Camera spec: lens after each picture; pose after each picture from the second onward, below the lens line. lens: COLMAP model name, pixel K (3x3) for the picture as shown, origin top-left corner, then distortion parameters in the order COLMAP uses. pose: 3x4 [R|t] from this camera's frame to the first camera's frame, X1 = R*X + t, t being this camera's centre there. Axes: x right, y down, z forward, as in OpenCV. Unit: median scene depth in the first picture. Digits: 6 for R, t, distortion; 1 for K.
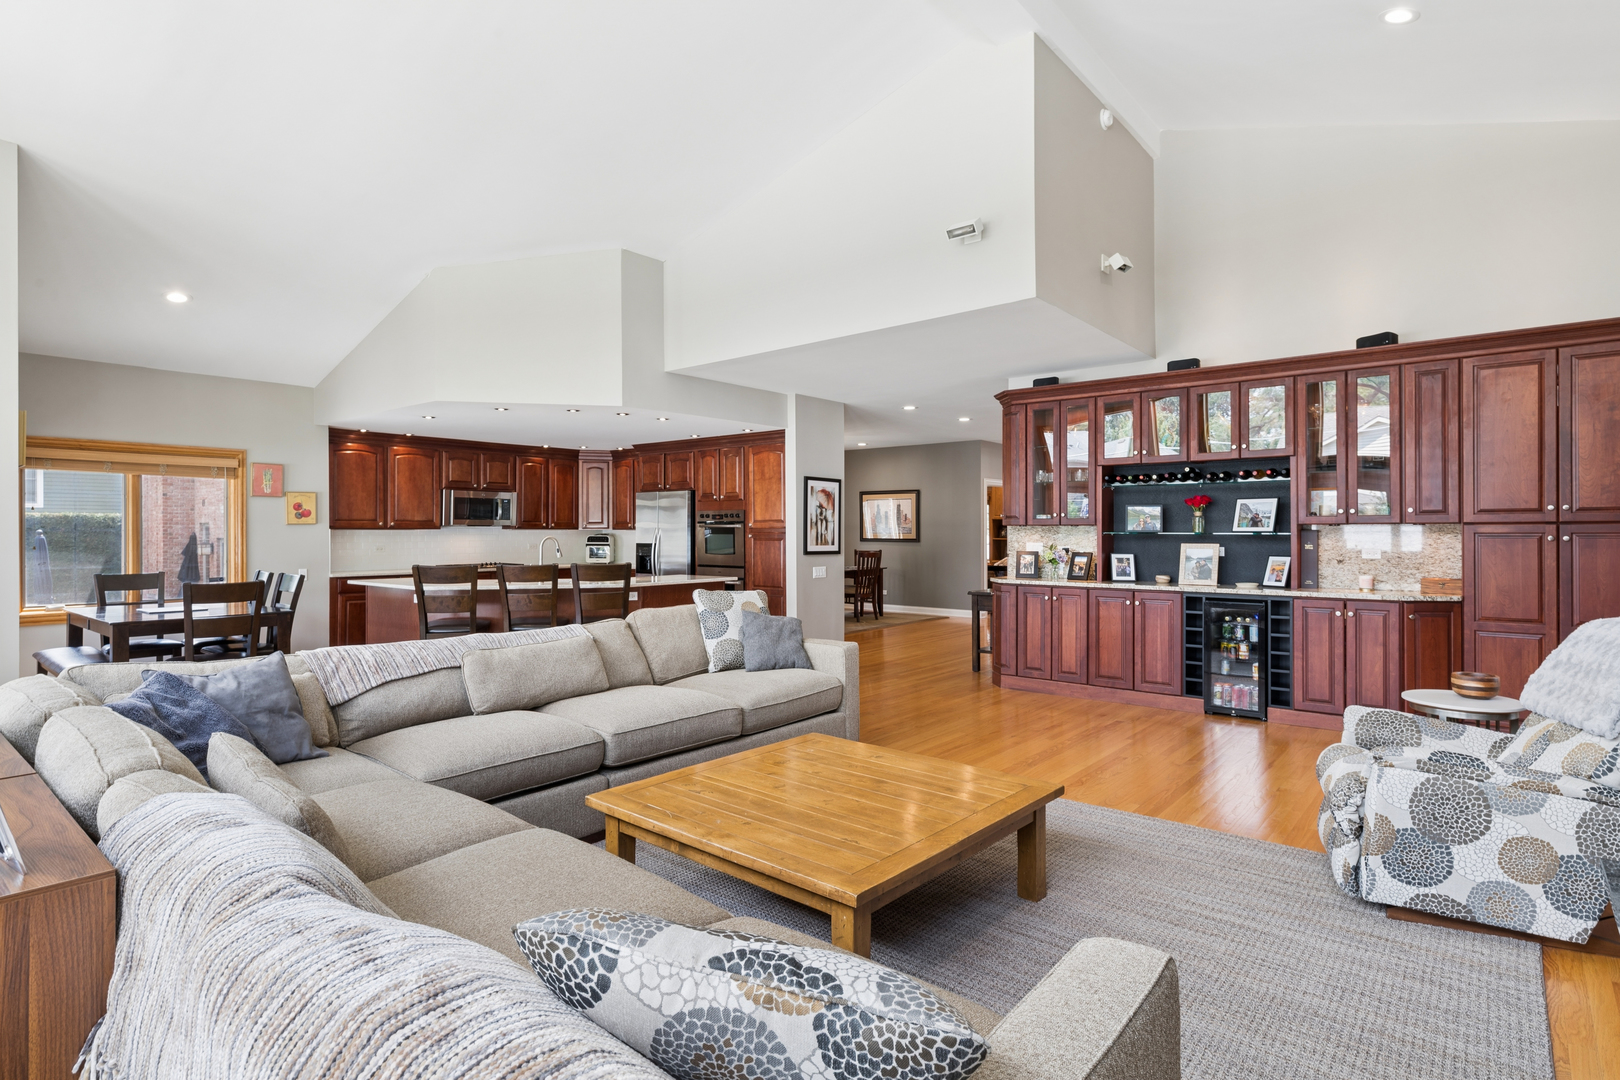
lens RADIAL K [[829.3, 0, 817.3], [0, 829.3, 522.4], [0, 0, 1]] dist [0.001238, 0.000277]
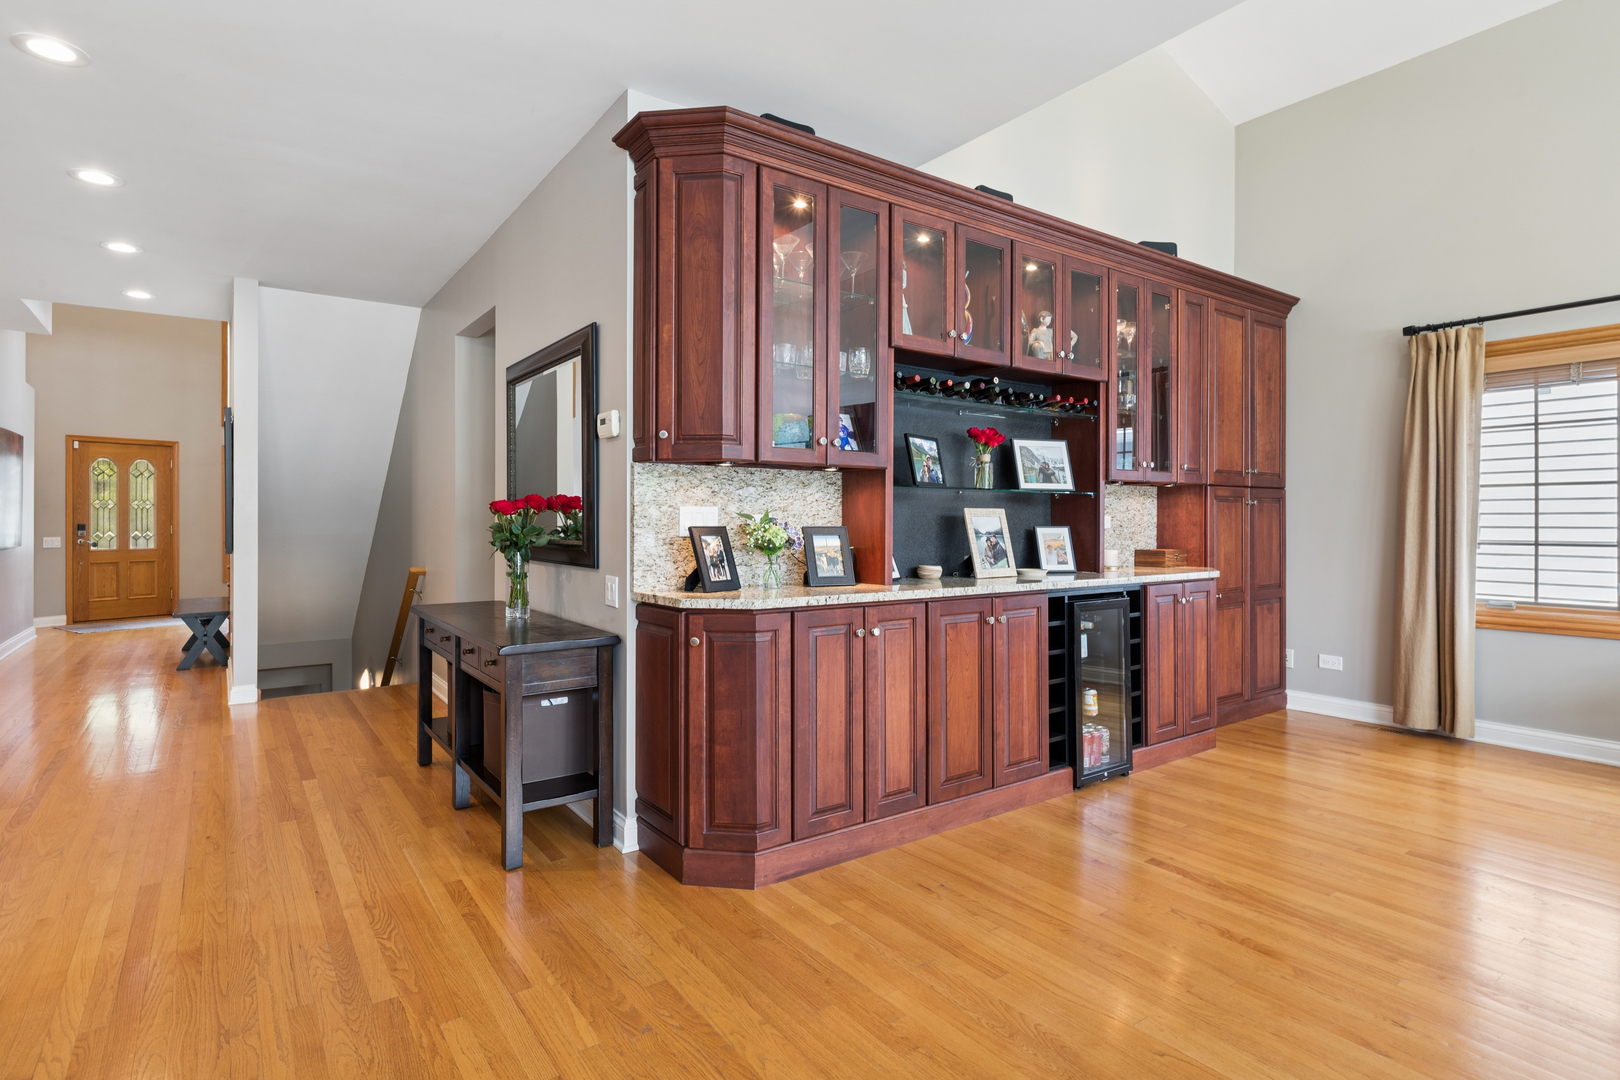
lens RADIAL K [[829.3, 0, 817.3], [0, 829.3, 522.4], [0, 0, 1]] dist [0.001238, 0.000277]
pose [[0.251052, 0.001364, 0.967973, -0.107785], [-0.010708, 0.999942, 0.001368, 0.026592], [-0.967914, -0.010709, 0.251052, 0.707375]]
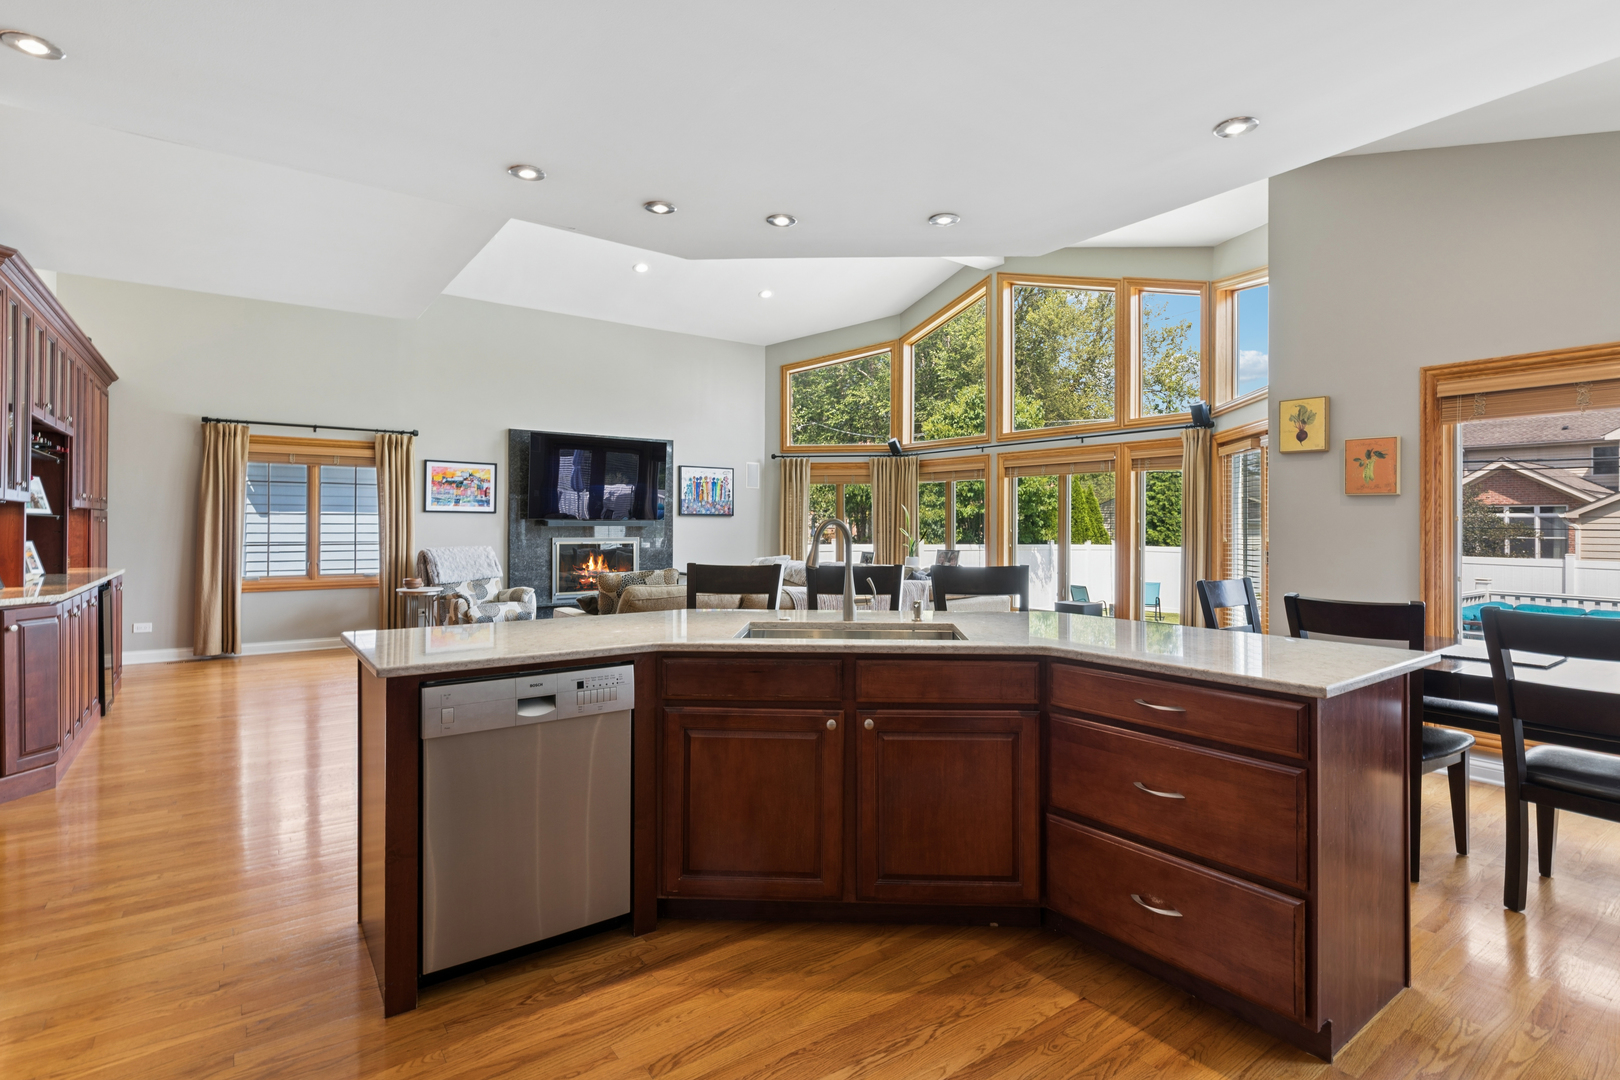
lens RADIAL K [[790.4, 0, 813.5], [0, 790.4, 531.6], [0, 0, 1]] dist [0.000356, 0.001286]
pose [[-0.969752, -0.003742, 0.244064, -0.328222], [-0.004308, 0.999989, -0.001786, 0.019766], [-0.244054, -0.002783, -0.969758, 1.121952]]
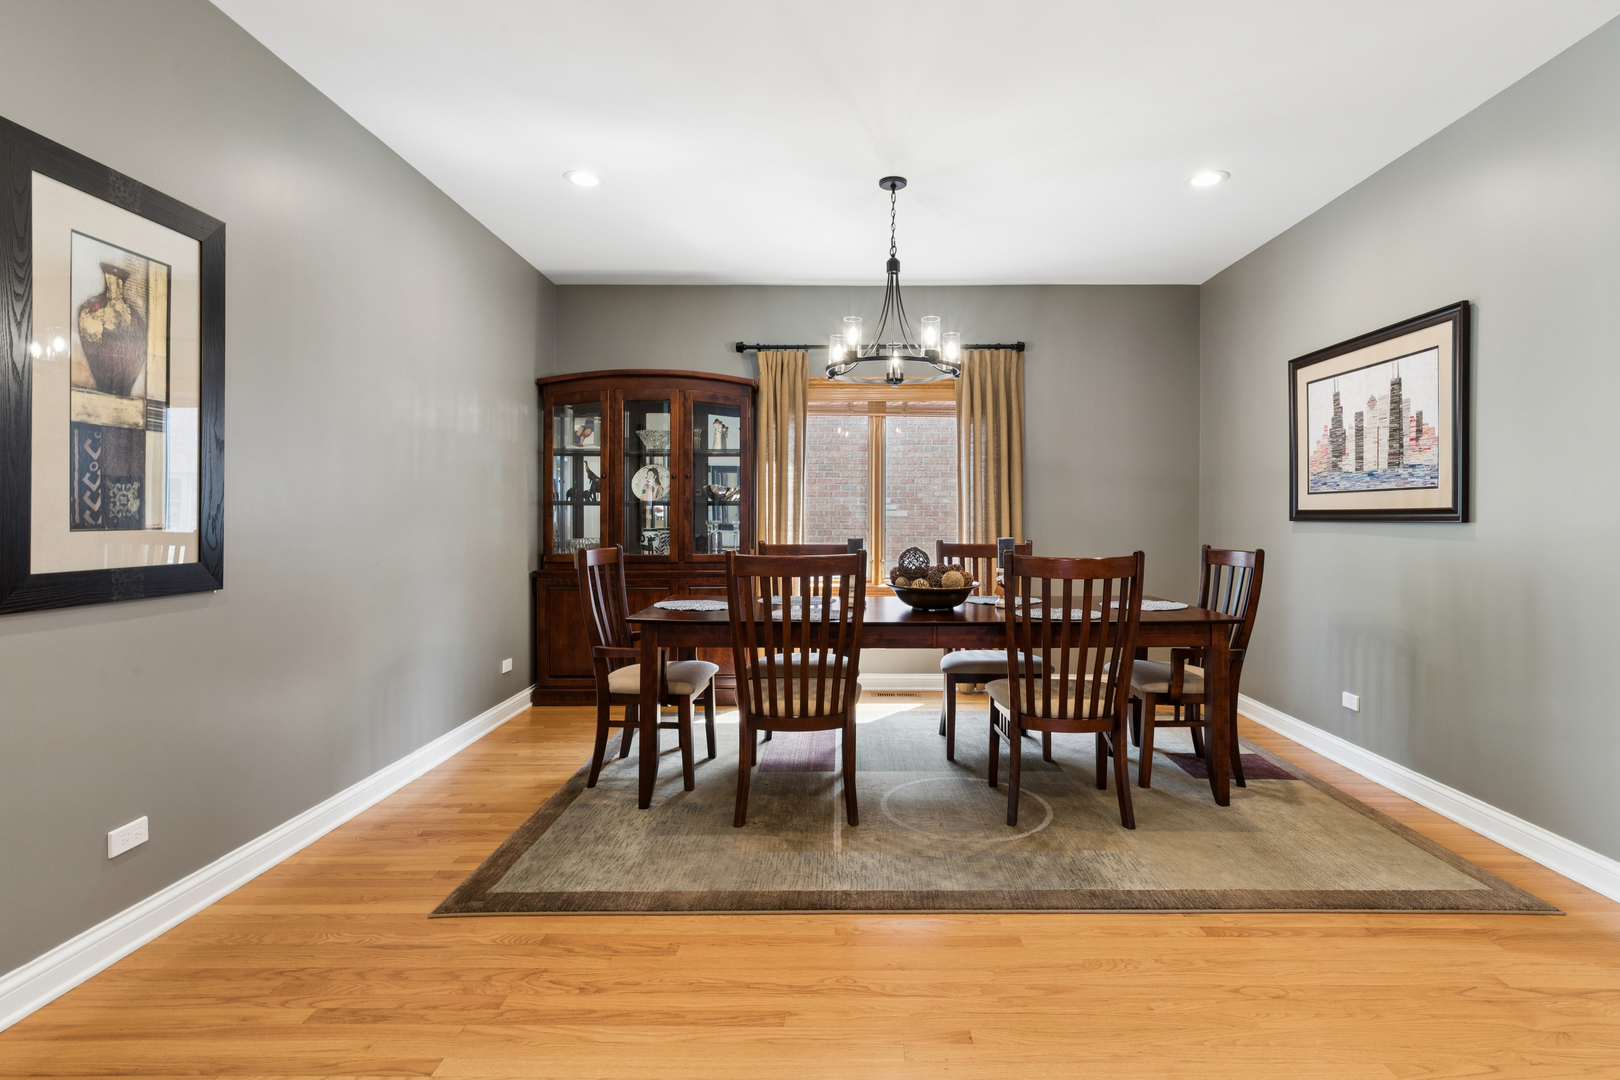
lens RADIAL K [[802.0, 0, 814.3], [0, 802.0, 521.8], [0, 0, 1]] dist [-0.001146, -0.000222]
pose [[0.634608, 0.009320, -0.772778, 0.281831], [0.002409, 0.999899, 0.014037, 0.031287], [0.772830, -0.010769, 0.634521, 1.084864]]
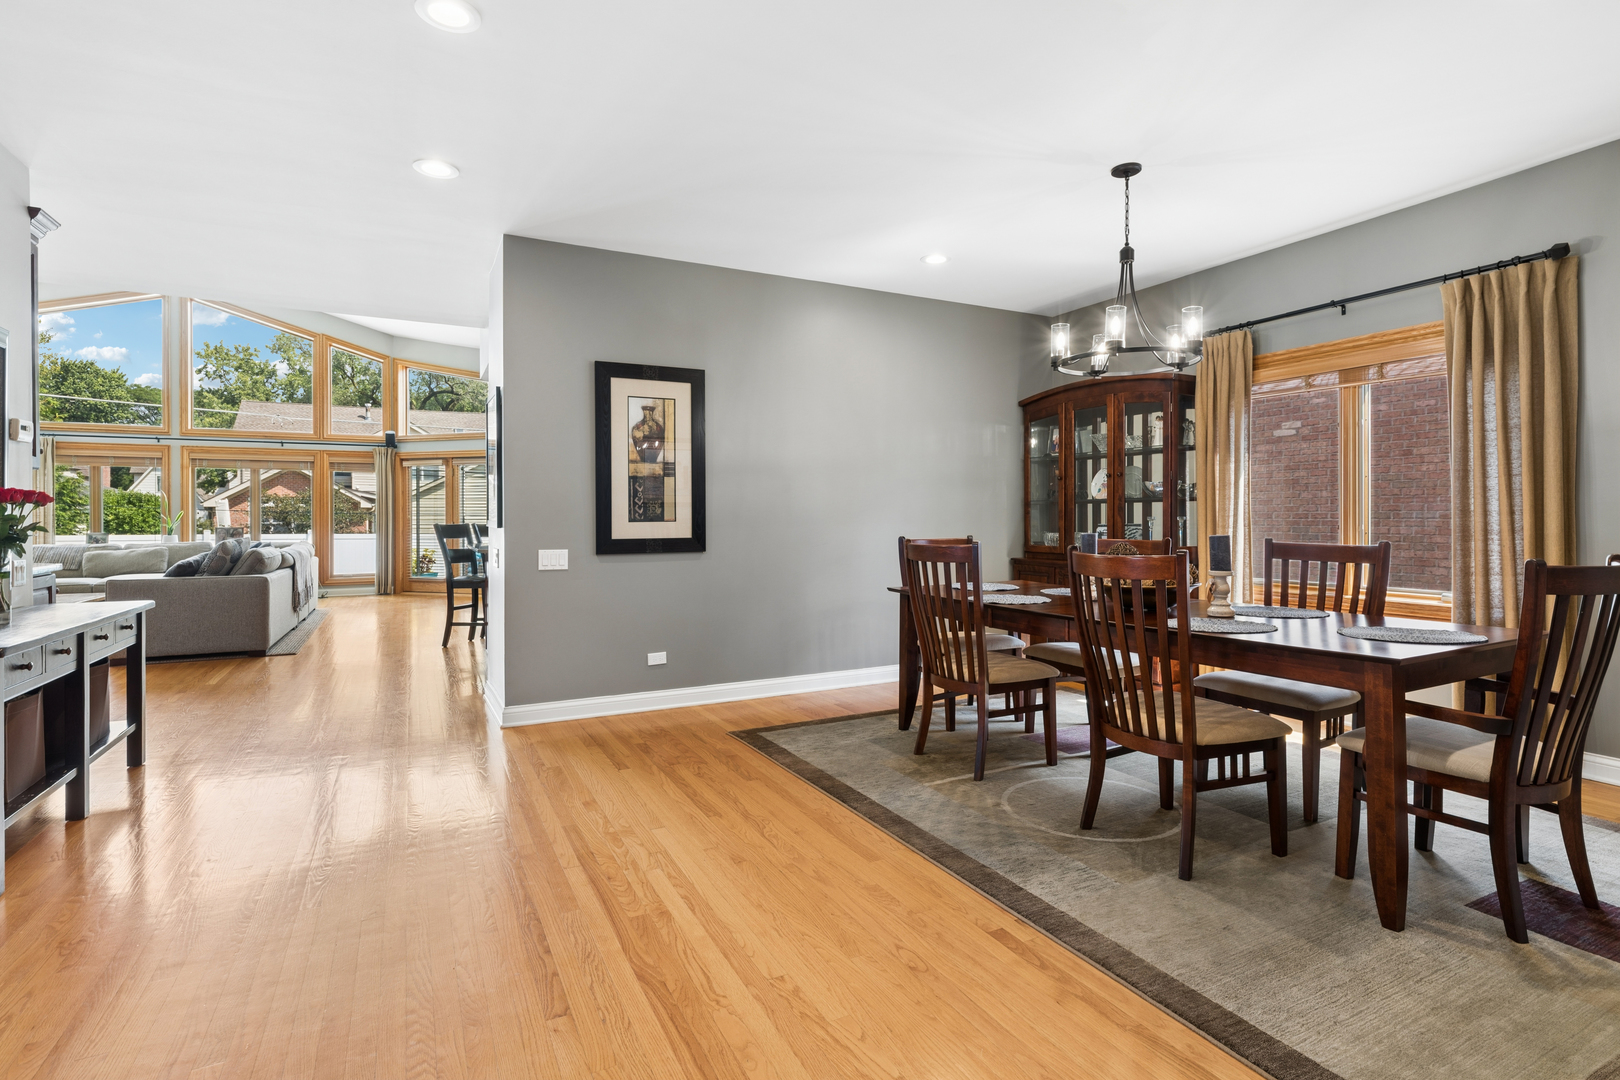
lens RADIAL K [[782.6, 0, 810.8], [0, 782.6, 521.5], [0, 0, 1]] dist [-0.001059, 0.000107]
pose [[-0.392363, 0.009742, -0.919759, 0.412167], [0.013723, 0.999895, 0.004737, 0.035368], [0.919708, -0.010763, -0.392456, 1.386819]]
